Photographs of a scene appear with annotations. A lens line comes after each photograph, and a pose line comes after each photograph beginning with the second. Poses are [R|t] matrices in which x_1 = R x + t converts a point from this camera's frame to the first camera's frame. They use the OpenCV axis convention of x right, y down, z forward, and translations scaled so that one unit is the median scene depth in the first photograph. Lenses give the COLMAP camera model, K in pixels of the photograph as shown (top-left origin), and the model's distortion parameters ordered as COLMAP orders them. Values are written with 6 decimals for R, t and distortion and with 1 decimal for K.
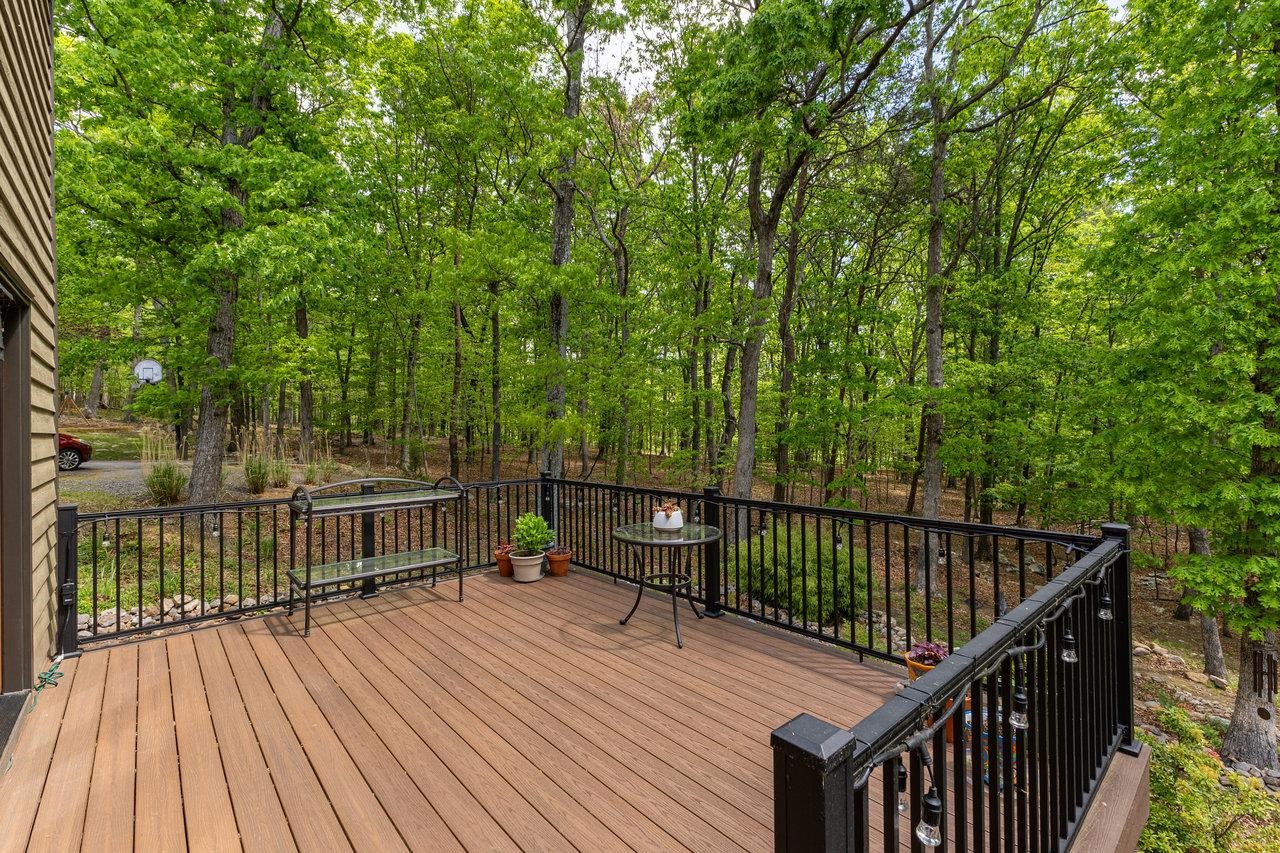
lens RADIAL K [[564.1, 0, 640.8], [0, 564.1, 420.3], [0, 0, 1]] dist [0.014114, 0.000652]
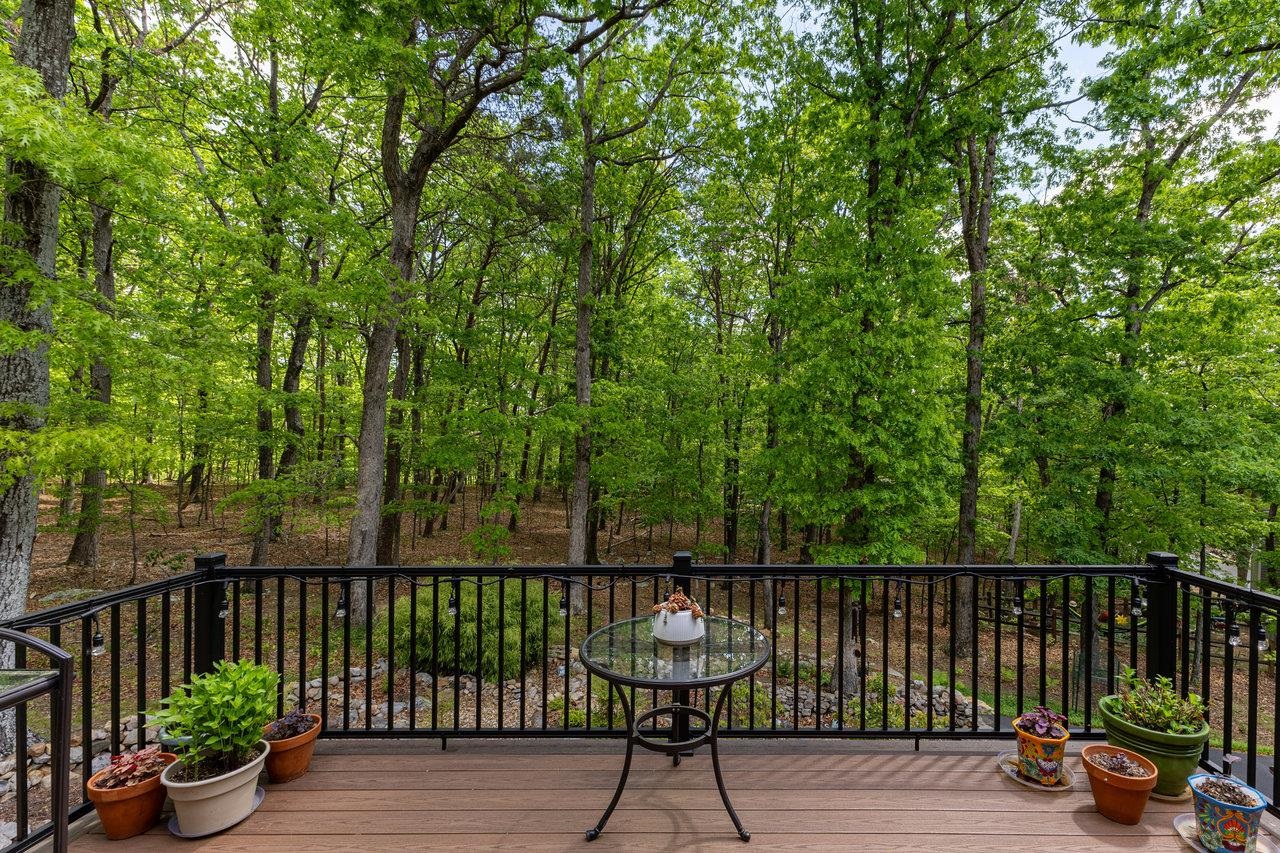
lens RADIAL K [[564.1, 0, 639.4], [0, 564.1, 437.4], [0, 0, 1]] dist [0.014114, 0.000652]
pose [[0.652024, 0.003747, 0.758189, -0.210402], [-0.013354, 0.999889, 0.006543, -0.011280], [-0.758081, -0.014392, 0.652002, 0.316095]]
